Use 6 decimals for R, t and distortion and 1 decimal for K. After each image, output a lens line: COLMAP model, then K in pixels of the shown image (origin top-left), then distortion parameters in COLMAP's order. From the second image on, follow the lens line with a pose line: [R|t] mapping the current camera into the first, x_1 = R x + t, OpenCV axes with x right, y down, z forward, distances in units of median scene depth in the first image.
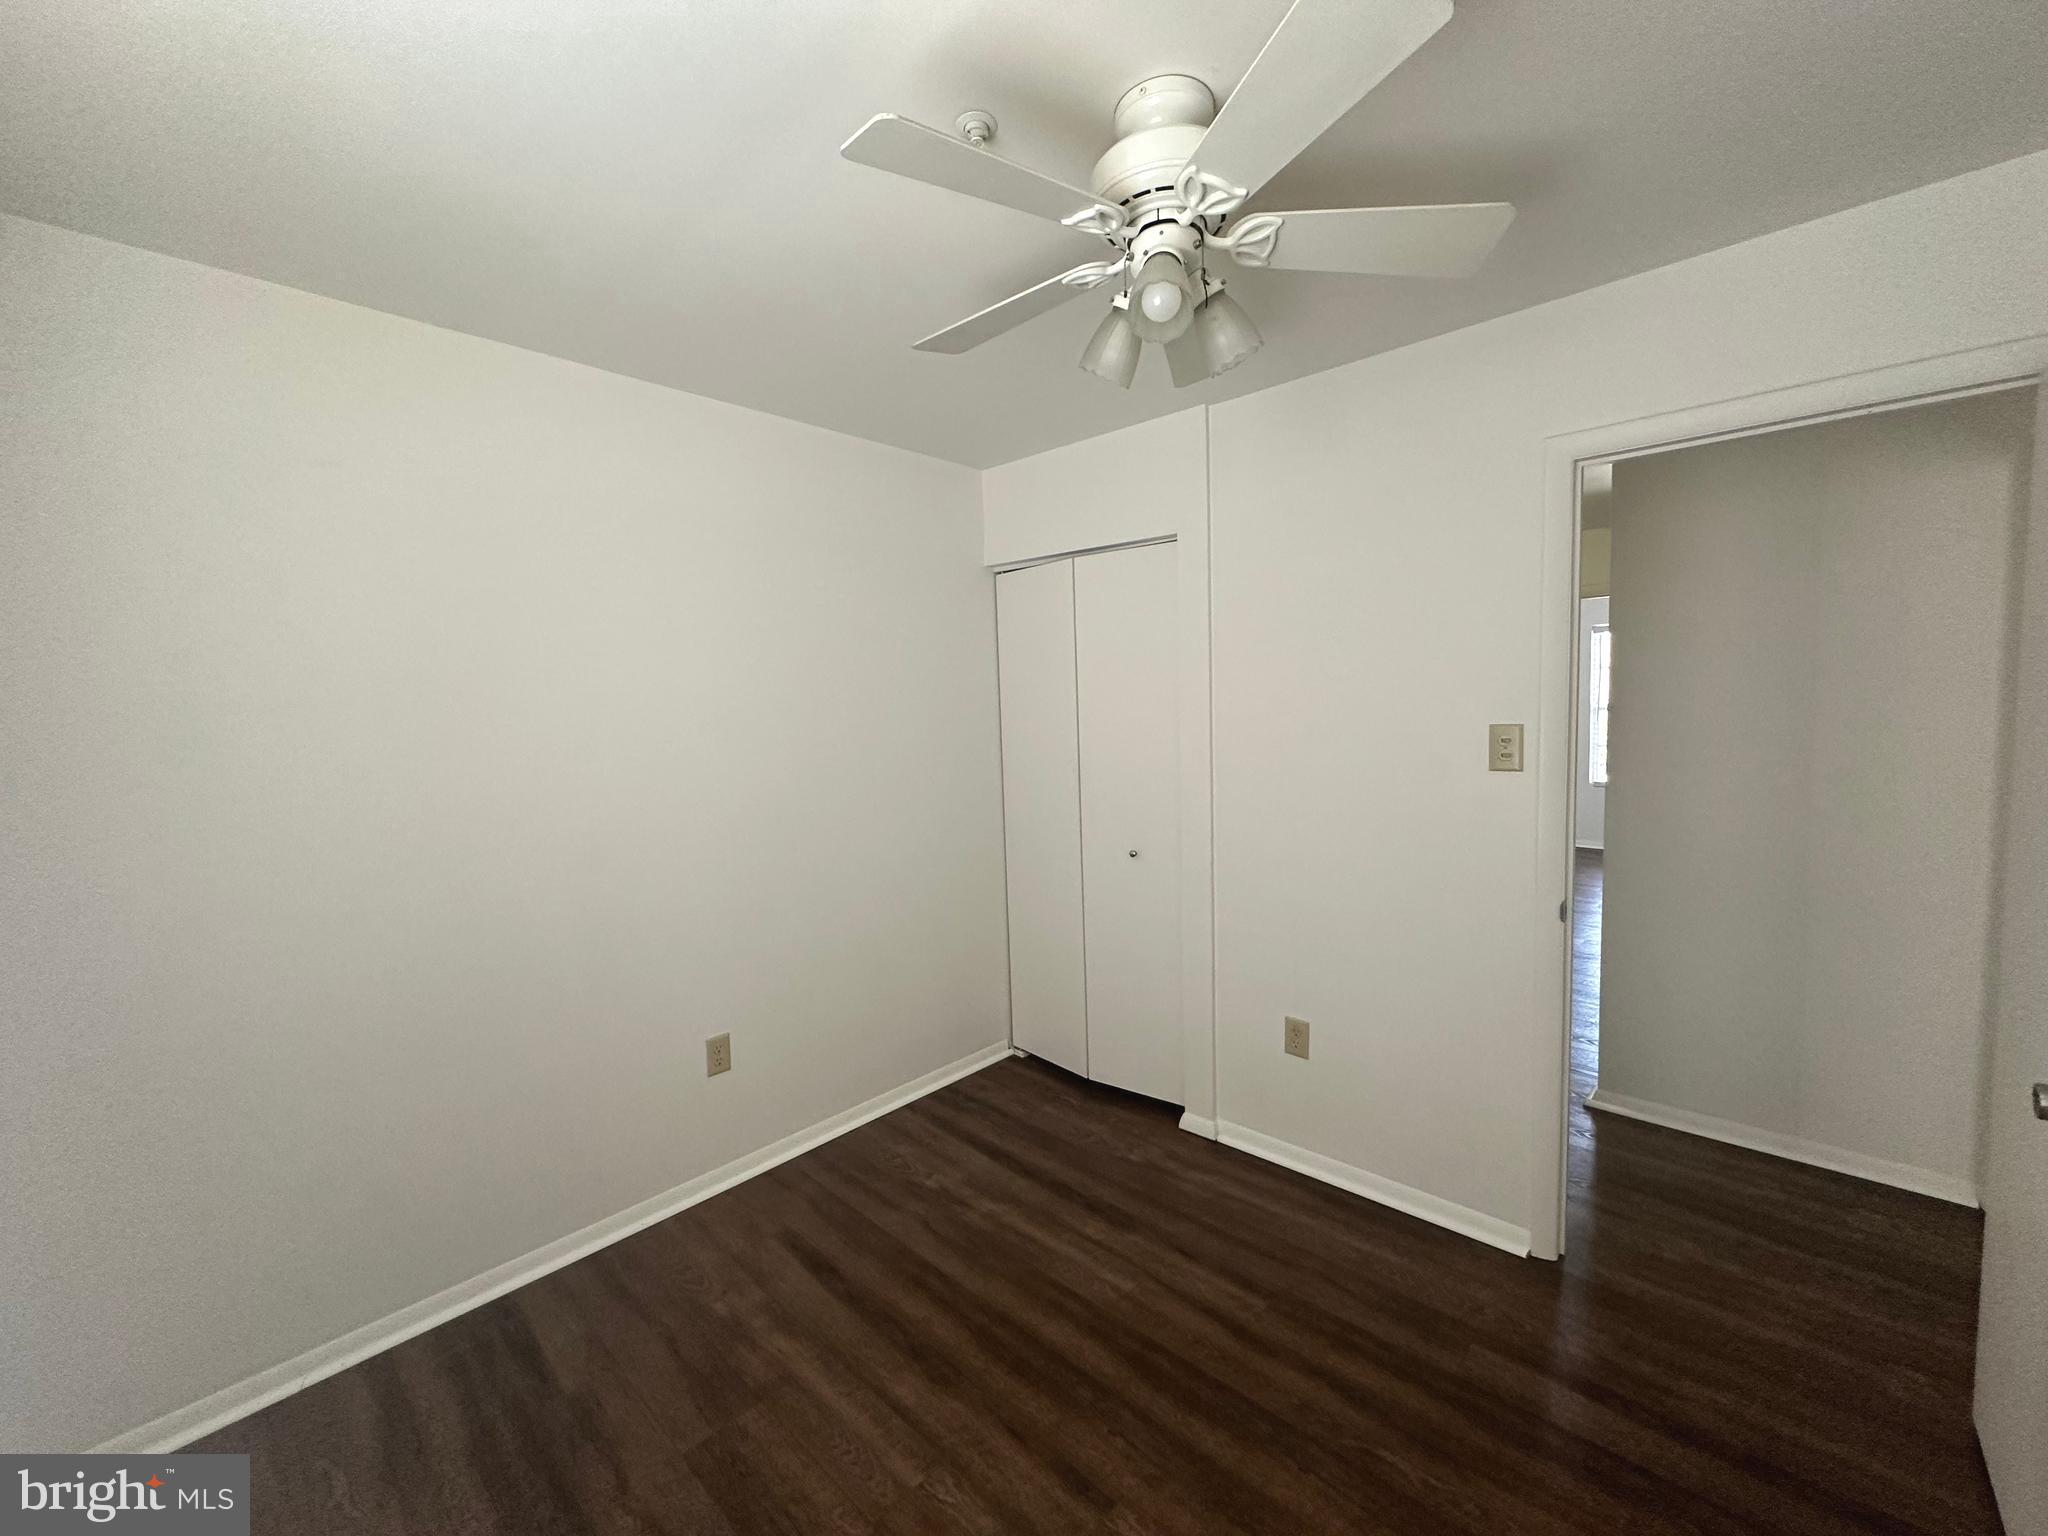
lens RADIAL K [[817.0, 0, 1027.5], [0, 817.0, 765.9], [0, 0, 1]] dist [-0.000634, -0.000067]
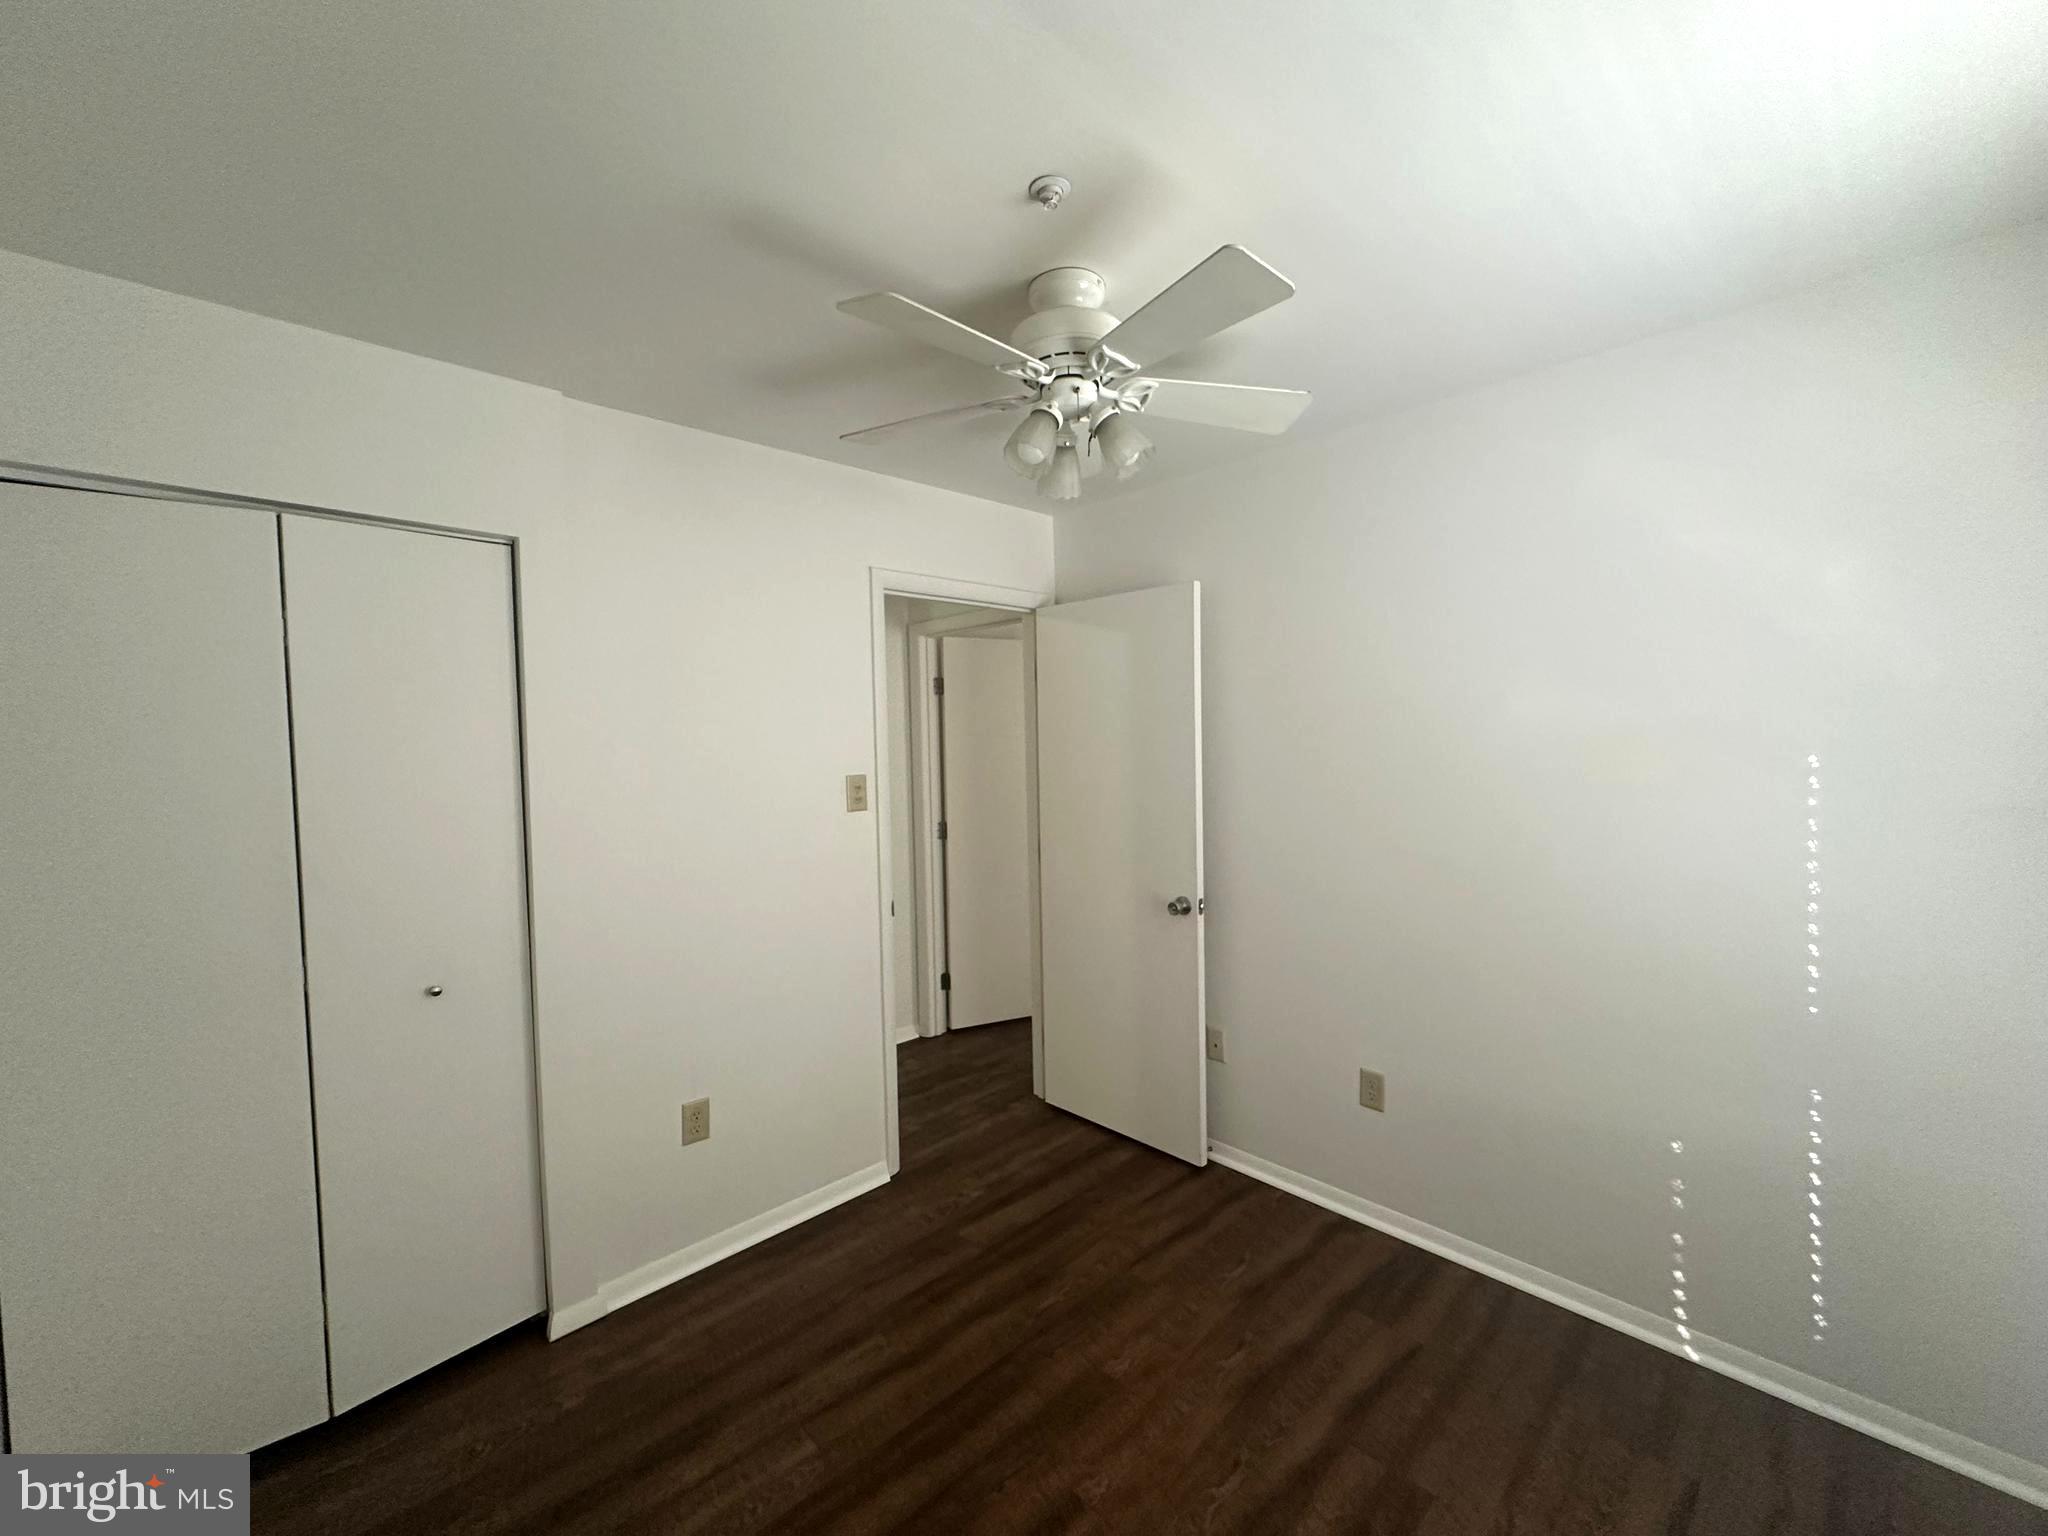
lens RADIAL K [[817.0, 0, 1024.7], [0, 817.0, 766.4], [0, 0, 1]] dist [-0.000634, -0.000067]
pose [[0.061261, -0.009627, 0.998075, -0.753682], [0.093888, 0.995575, 0.003840, -0.048474], [-0.993696, 0.093472, 0.061894, 0.713465]]
